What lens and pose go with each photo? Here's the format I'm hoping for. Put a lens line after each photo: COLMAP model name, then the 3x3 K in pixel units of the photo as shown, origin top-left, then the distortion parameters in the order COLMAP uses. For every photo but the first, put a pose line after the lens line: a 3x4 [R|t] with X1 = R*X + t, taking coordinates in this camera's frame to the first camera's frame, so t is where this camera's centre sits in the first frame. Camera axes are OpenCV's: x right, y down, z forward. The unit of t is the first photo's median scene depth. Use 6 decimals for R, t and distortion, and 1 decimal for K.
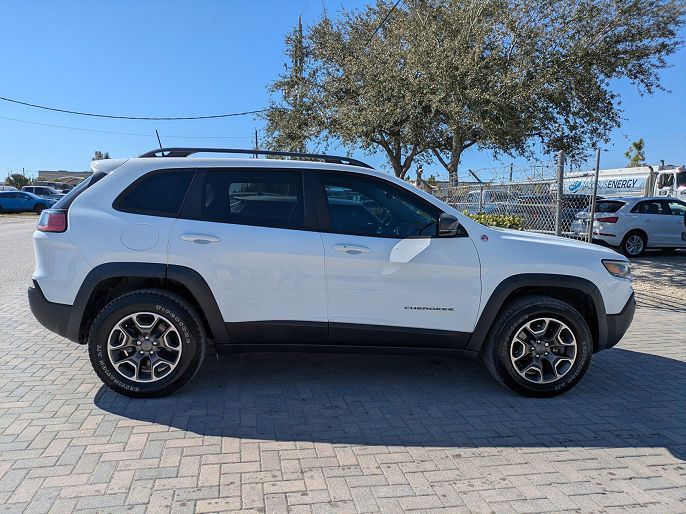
lens RADIAL K [[522.6, 0, 332.5], [0, 522.6, 275.3], [0, 0, 1]] dist [0.038072, -0.022100]
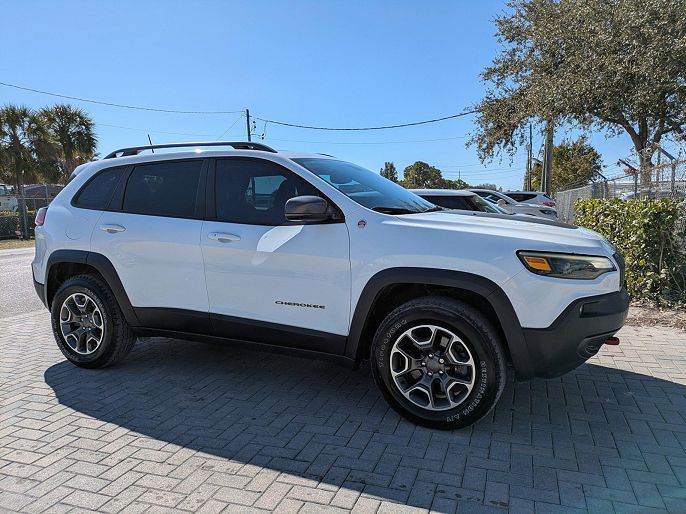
lens RADIAL K [[522.6, 0, 350.4], [0, 522.6, 280.8], [0, 0, 1]] dist [0.038072, -0.022100]
pose [[0.865296, 0.033057, -0.500171, 0.698247], [-0.030298, 0.999448, 0.013640, 0.008837], [0.500346, 0.003351, 0.865819, 0.281364]]
